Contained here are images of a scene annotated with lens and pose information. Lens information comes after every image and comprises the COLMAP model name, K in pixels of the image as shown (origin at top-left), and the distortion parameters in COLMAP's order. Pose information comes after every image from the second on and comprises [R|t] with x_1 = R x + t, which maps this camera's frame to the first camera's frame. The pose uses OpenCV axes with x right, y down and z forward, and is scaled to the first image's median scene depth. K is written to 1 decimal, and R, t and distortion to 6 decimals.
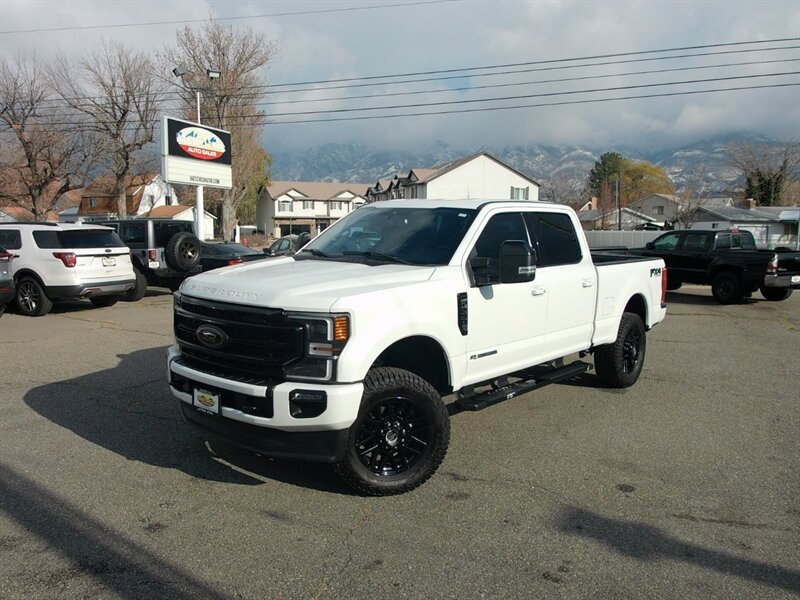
lens RADIAL K [[660.8, 0, 374.4], [0, 660.8, 298.5], [0, 0, 1]] dist [0.027602, -0.064150]
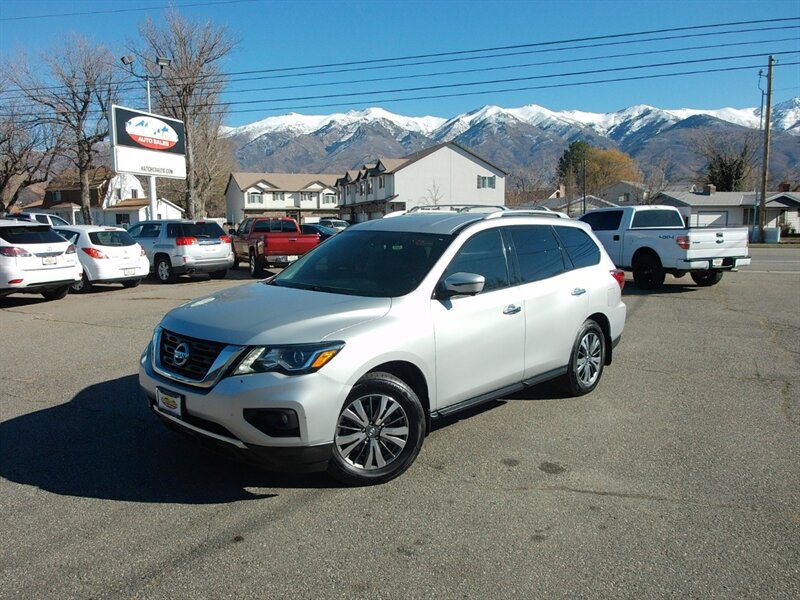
lens RADIAL K [[660.8, 0, 375.9], [0, 660.8, 297.0], [0, 0, 1]] dist [0.027602, -0.064150]
pose [[0.999157, -0.017791, 0.036998, 0.011694], [0.017392, 0.999787, 0.011087, 0.001720], [-0.037187, -0.010434, 0.999254, 0.000691]]
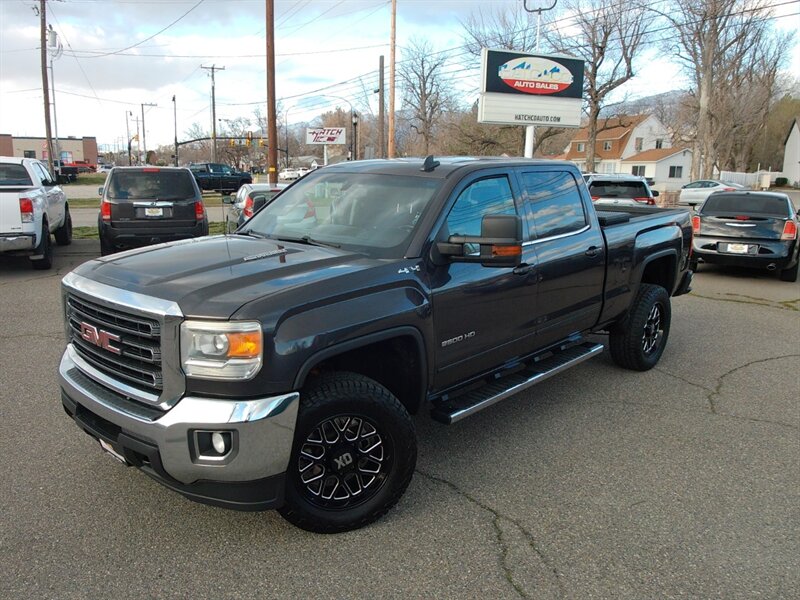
lens RADIAL K [[661.1, 0, 377.3], [0, 661.1, 306.6], [0, 0, 1]] dist [0.042099, -0.087912]
pose [[0.723294, 0.139642, -0.676274, 0.087055], [-0.076874, 0.989535, 0.122108, -0.009659], [0.686248, -0.036332, 0.726460, 0.084079]]
